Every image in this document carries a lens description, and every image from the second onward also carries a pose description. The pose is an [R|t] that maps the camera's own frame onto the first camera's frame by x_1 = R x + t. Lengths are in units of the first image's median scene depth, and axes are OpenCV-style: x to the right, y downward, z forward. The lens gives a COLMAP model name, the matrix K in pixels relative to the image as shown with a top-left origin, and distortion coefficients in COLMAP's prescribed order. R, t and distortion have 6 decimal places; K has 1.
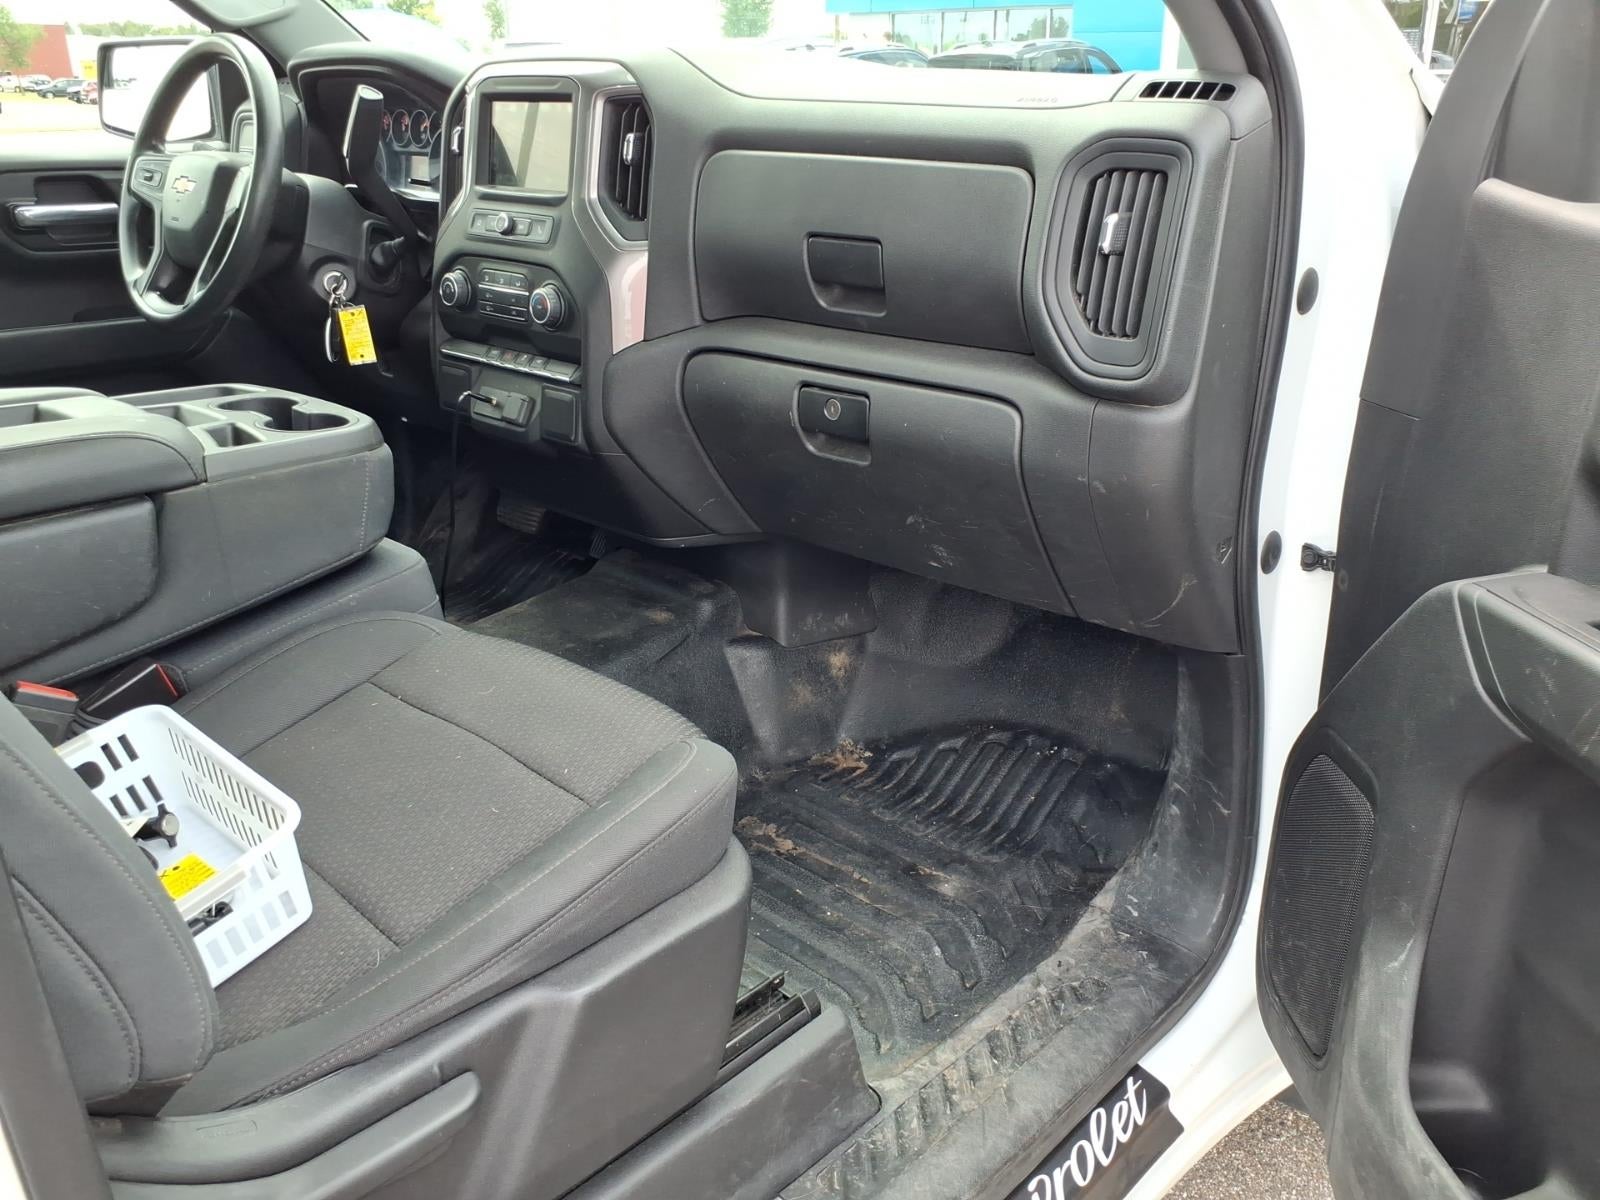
lens RADIAL K [[1302.8, 0, 800.0], [0, 1302.8, 600.0], [0, 0, 1]] dist [0.062153, -0.121110]
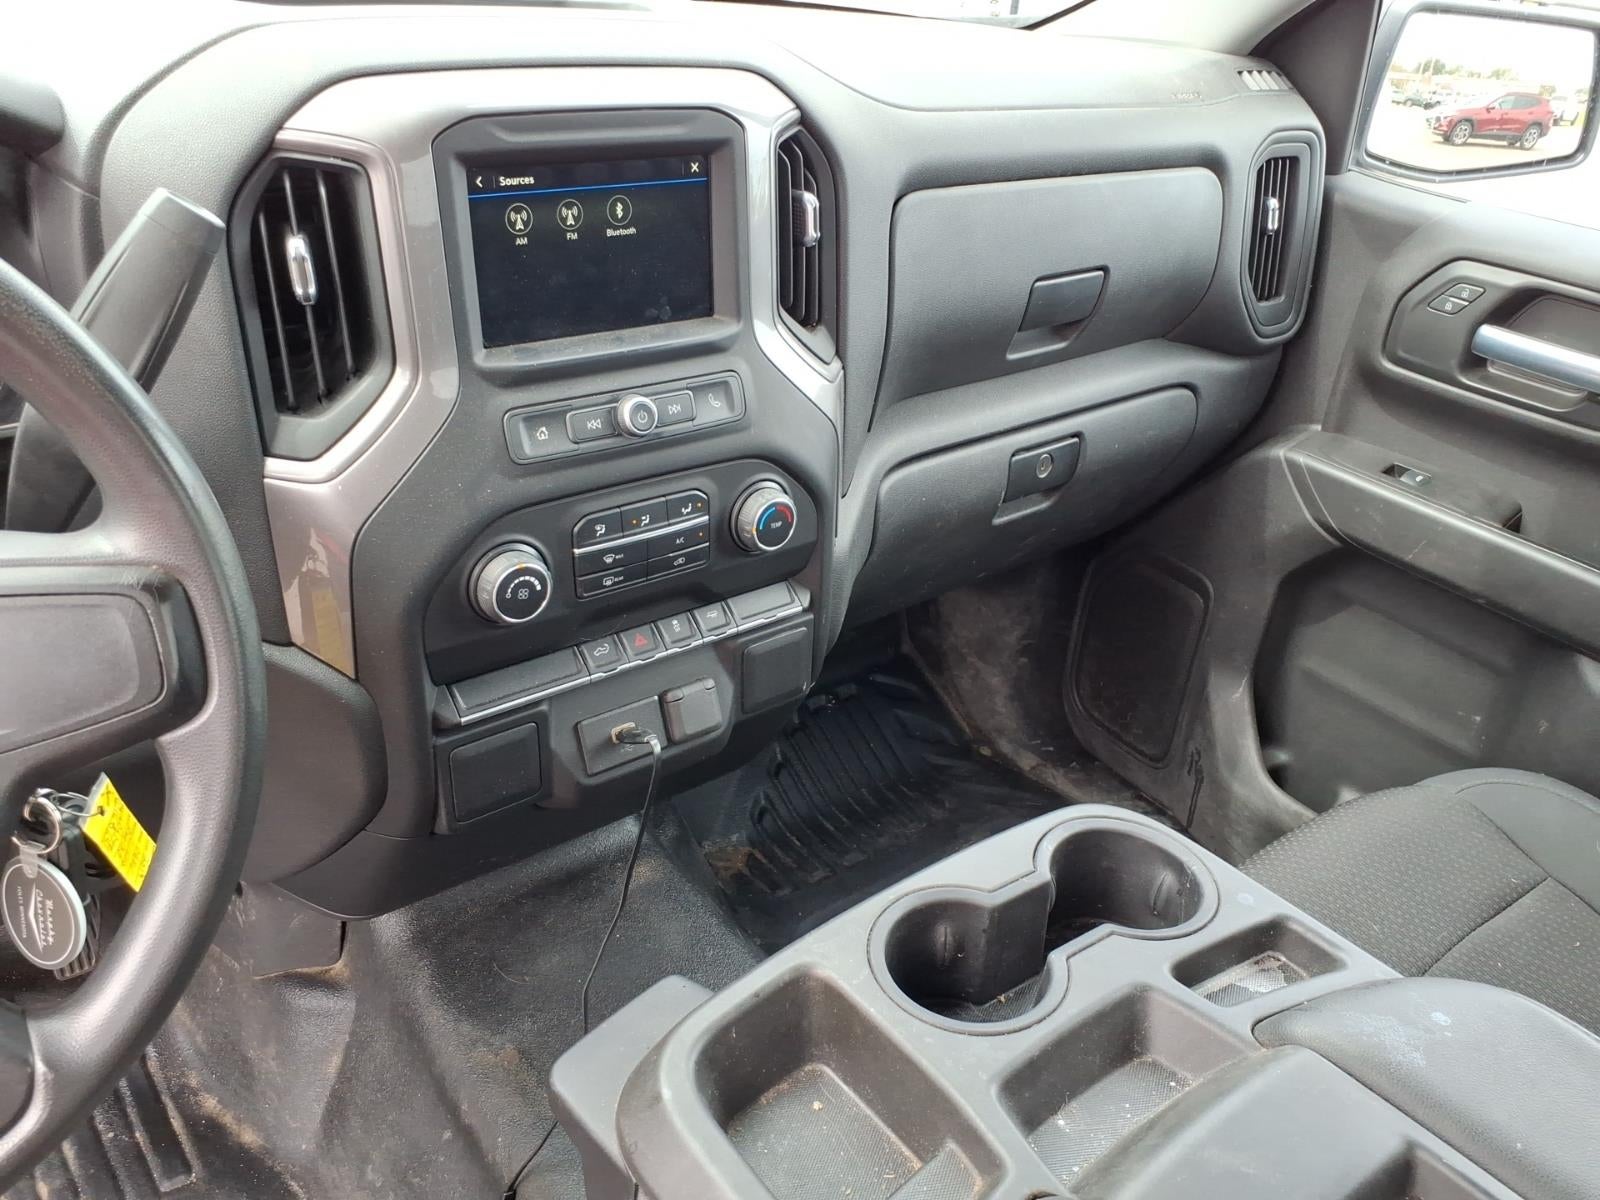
lens RADIAL K [[1290.0, 0, 800.0], [0, 1290.0, 600.0], [0, 0, 1]] dist [0.115185, -0.223409]
pose [[0.102829, -0.483342, 0.869371, -0.685001], [0.266520, 0.855435, 0.444070, -0.429900], [-0.958328, 0.186042, 0.216784, 0.845611]]
